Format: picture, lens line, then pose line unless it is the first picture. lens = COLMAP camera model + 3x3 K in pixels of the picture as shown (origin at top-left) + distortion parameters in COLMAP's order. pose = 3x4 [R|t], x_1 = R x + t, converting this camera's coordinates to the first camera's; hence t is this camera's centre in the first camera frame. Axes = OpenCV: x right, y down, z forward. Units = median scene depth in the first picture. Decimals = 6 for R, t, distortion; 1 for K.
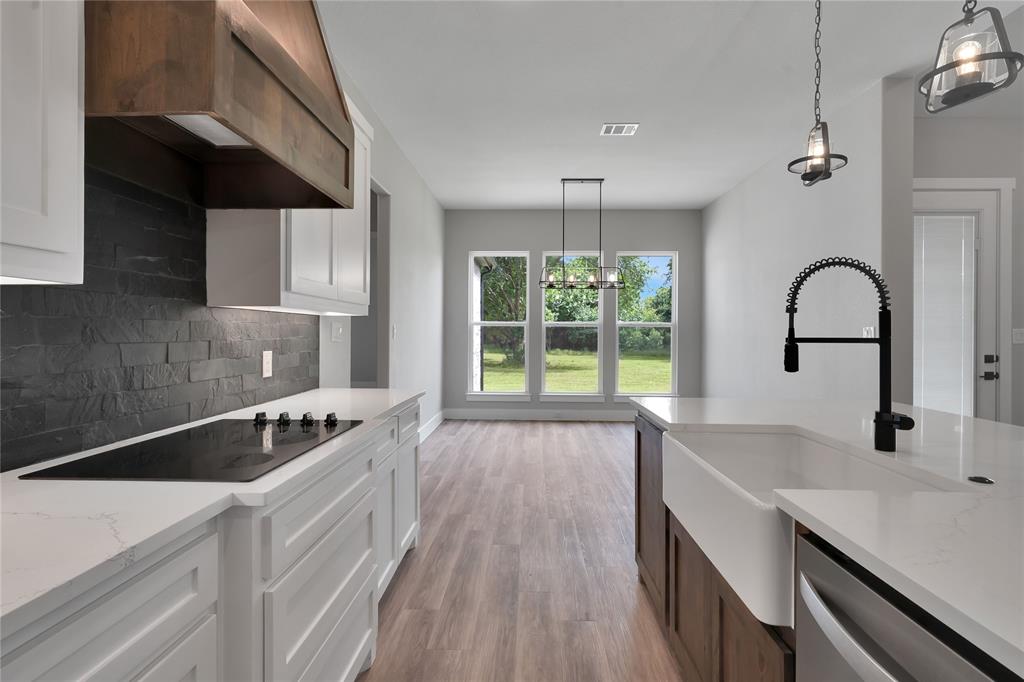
lens RADIAL K [[513.5, 0, 515.0], [0, 513.5, 334.7], [0, 0, 1]] dist [-0.002009, -0.000136]
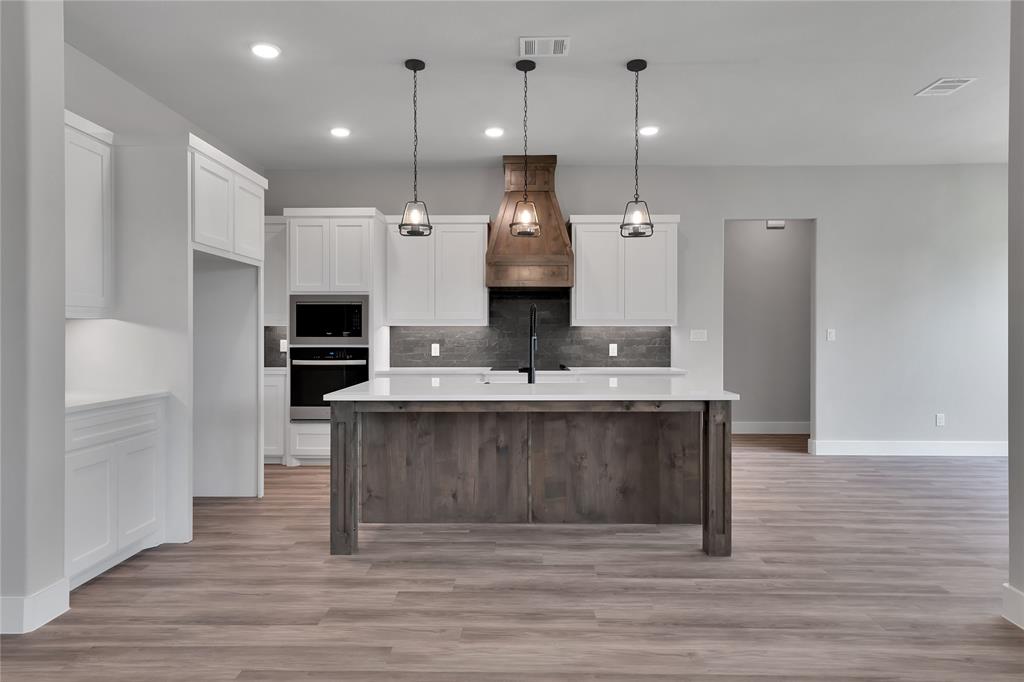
lens RADIAL K [[607.3, 0, 512.0], [0, 607.3, 341.0], [0, 0, 1]] dist [0.001571, 0.000321]
pose [[0.015136, 0.003854, -0.999878, 0.876492], [-0.001963, 0.999991, 0.003824, 0.003755], [0.999884, 0.001905, 0.015143, 0.215753]]
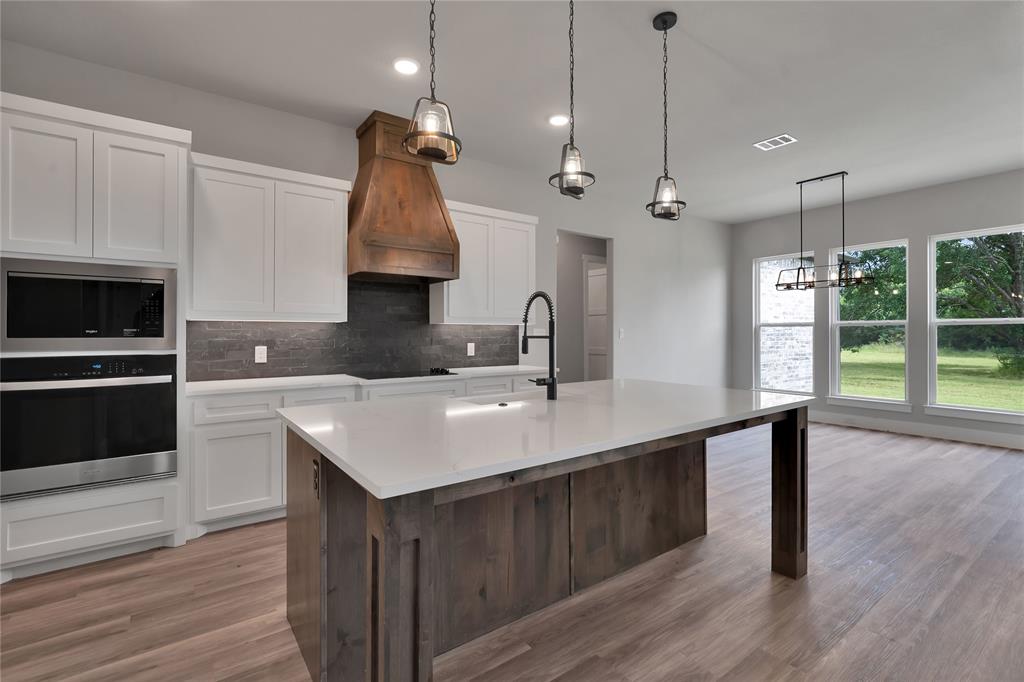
lens RADIAL K [[467.6, 0, 512.6], [0, 467.6, 333.2], [0, 0, 1]] dist [-0.003515, -0.000228]
pose [[0.616735, -0.008120, -0.787129, 0.468878], [0.003412, 0.999965, -0.007643, 0.002281], [0.787163, 0.002028, 0.616741, -0.021448]]
